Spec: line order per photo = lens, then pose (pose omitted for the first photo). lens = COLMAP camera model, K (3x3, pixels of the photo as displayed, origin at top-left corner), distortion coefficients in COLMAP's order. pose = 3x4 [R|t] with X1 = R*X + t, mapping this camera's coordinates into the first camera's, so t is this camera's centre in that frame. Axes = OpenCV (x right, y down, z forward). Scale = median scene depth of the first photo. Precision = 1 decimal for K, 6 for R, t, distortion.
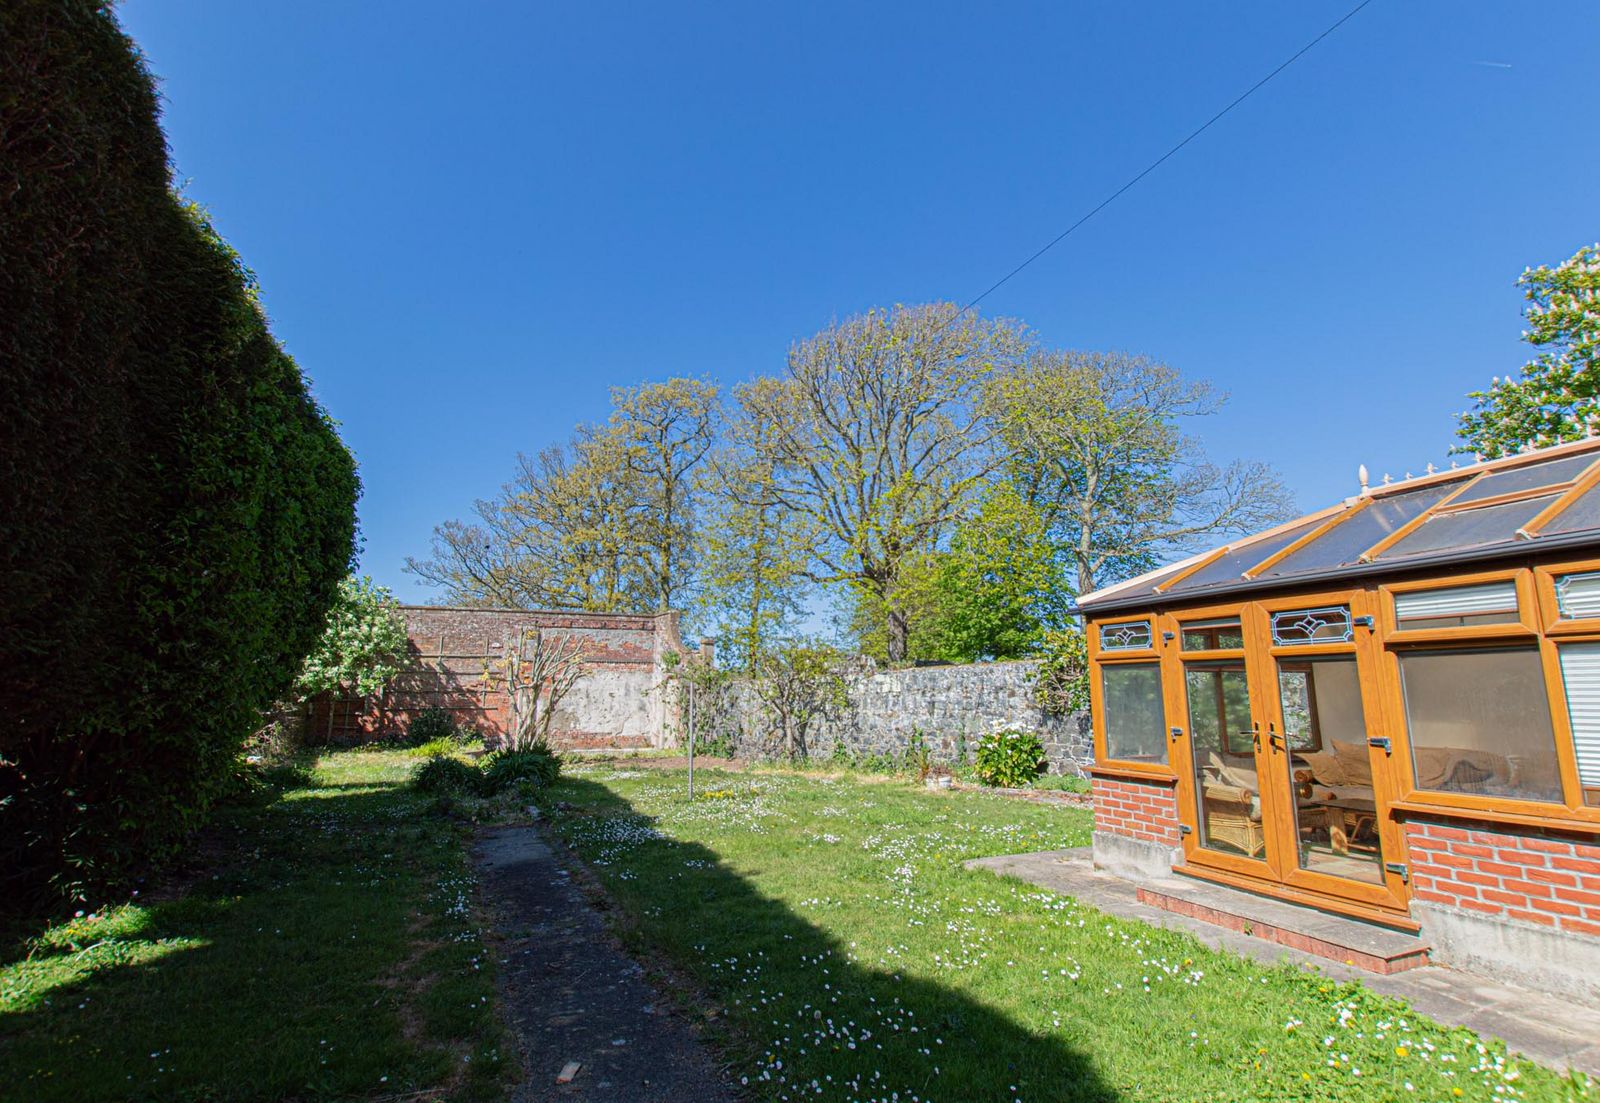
lens RADIAL K [[745.8, 0, 809.4], [0, 745.8, 556.5], [0, 0, 1]] dist [0.001659, -0.005699]
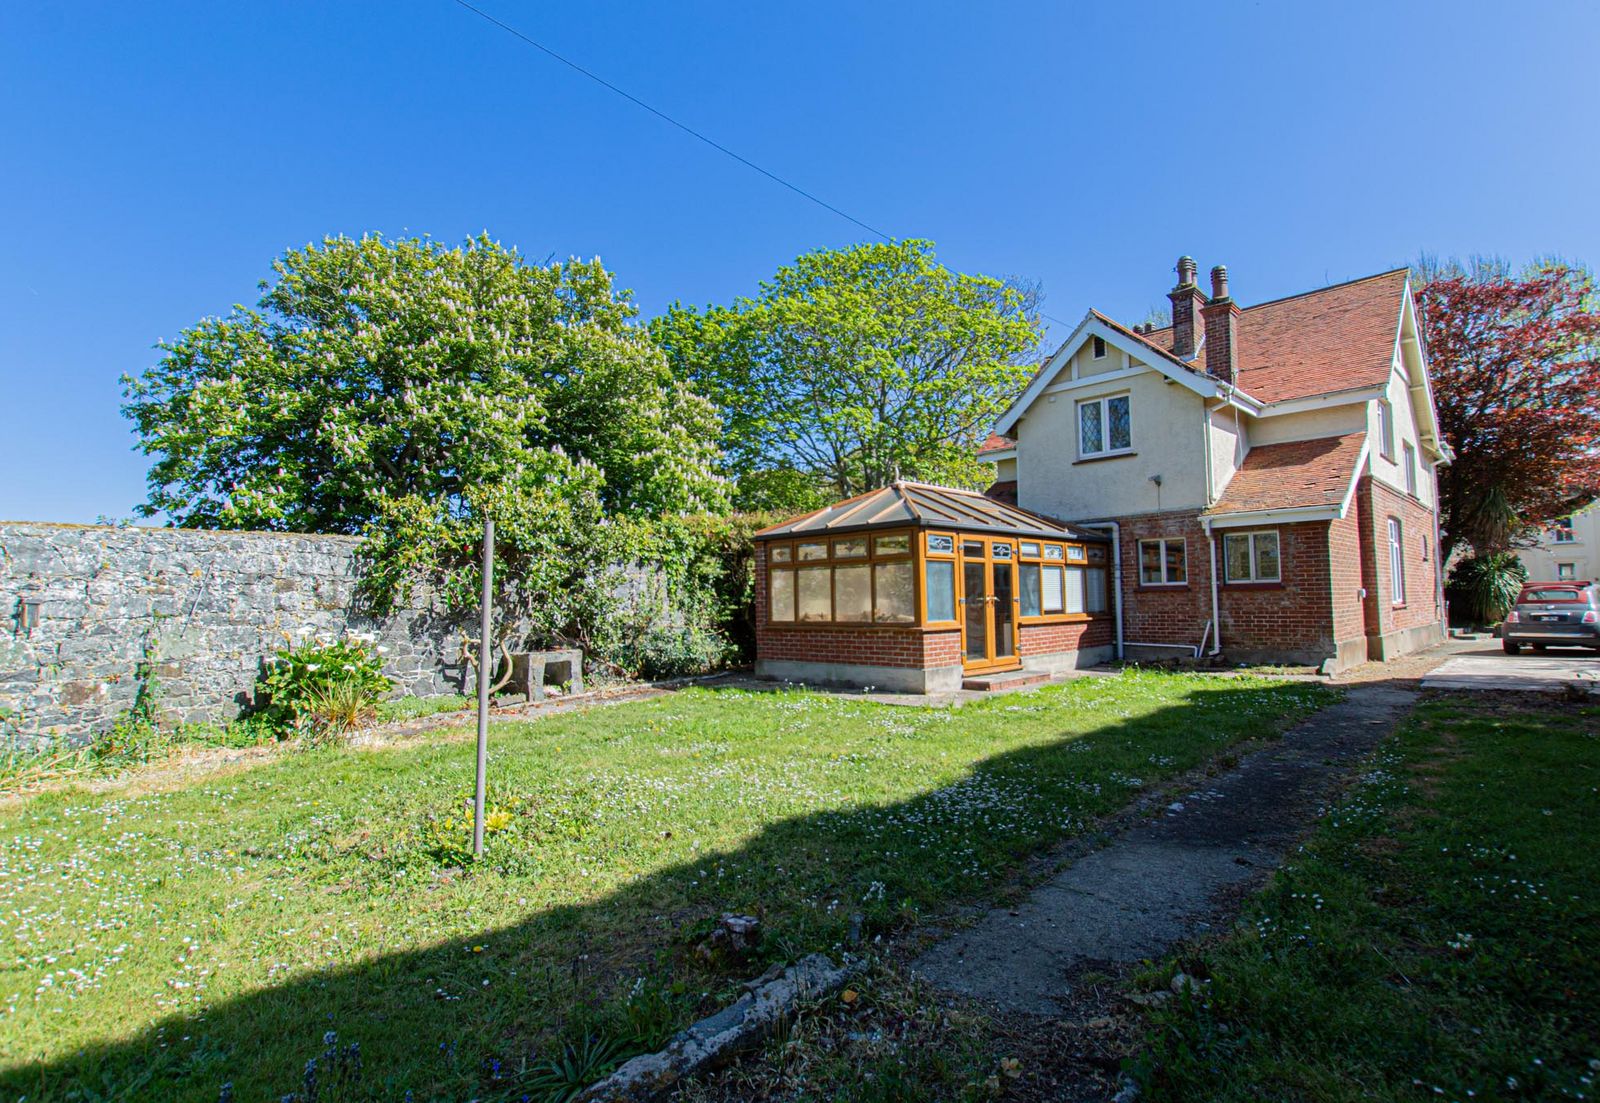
lens RADIAL K [[758.7, 0, 824.8], [0, 758.7, 556.2], [0, 0, 1]] dist [-0.001058, -0.000320]
pose [[-0.356741, 0.064496, 0.931974, -0.451607], [-0.152461, 0.980220, -0.126194, 0.170385], [-0.921679, -0.187109, -0.339851, 0.808908]]
